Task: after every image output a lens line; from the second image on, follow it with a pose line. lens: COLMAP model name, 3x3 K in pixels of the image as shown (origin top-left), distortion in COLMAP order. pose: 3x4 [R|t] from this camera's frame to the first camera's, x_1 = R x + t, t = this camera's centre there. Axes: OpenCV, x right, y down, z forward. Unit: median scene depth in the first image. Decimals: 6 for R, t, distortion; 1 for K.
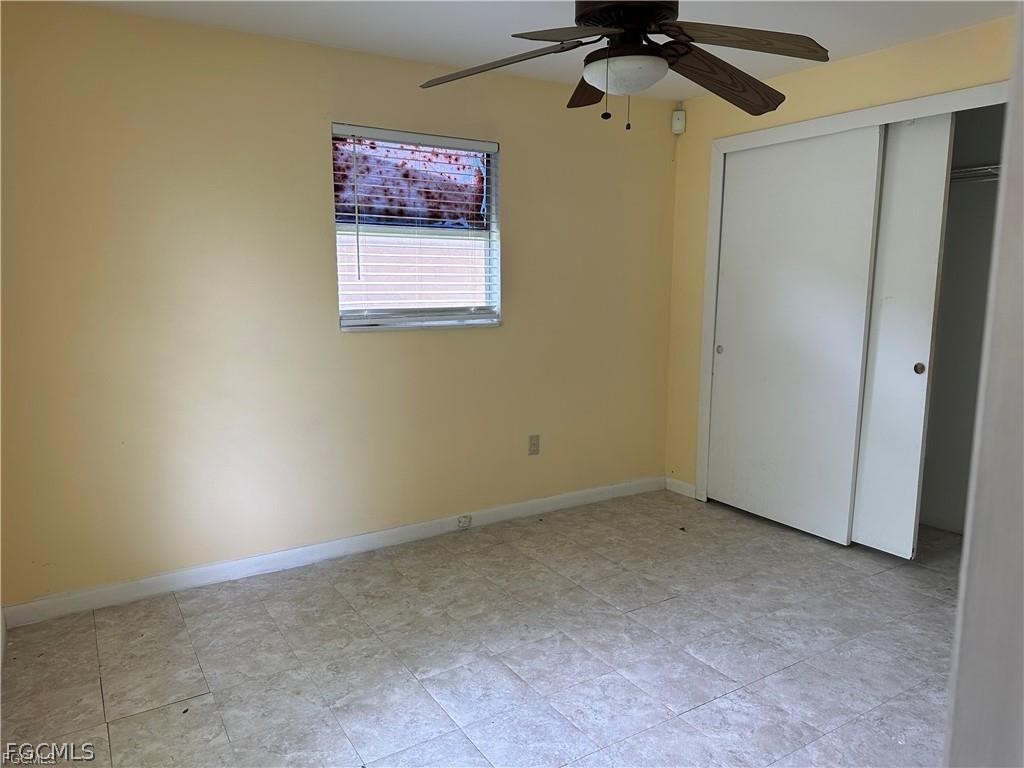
lens RADIAL K [[716.4, 0, 513.7], [0, 716.4, 378.9], [0, 0, 1]] dist [0.141828, -0.181504]
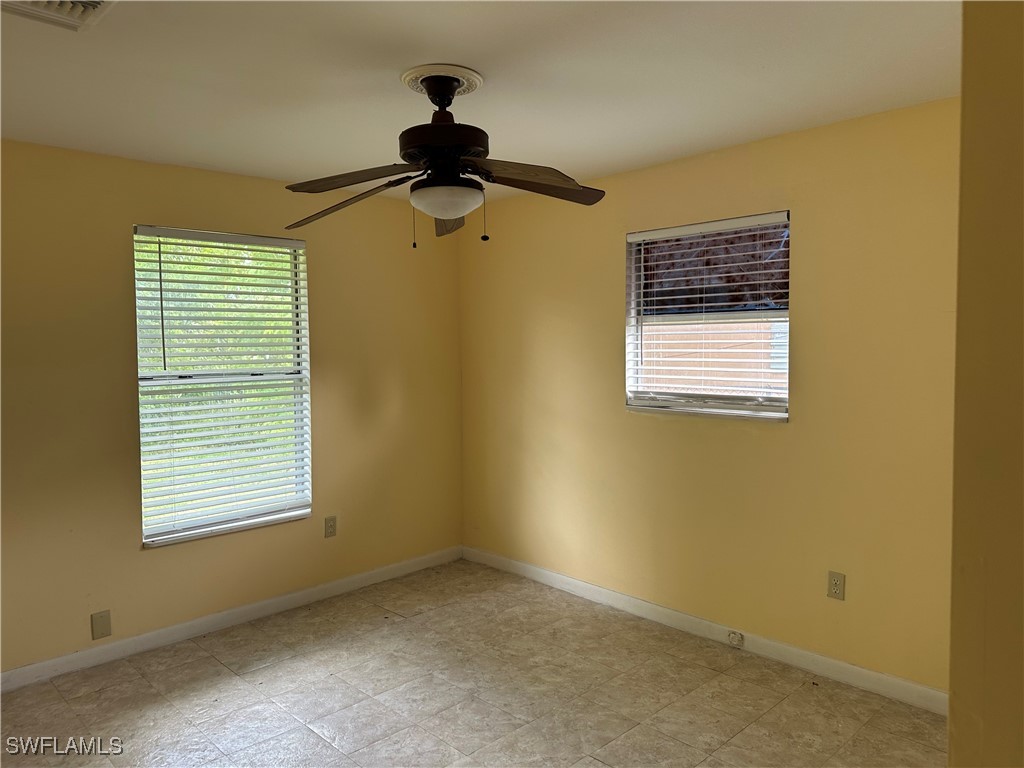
lens RADIAL K [[716.4, 0, 513.7], [0, 716.4, 378.9], [0, 0, 1]] dist [0.141828, -0.181504]
pose [[0.216157, 0.045703, -0.975288, 0.825773], [-0.130356, 0.991312, 0.017562, -0.109628], [0.967617, 0.123339, 0.220237, 0.564866]]
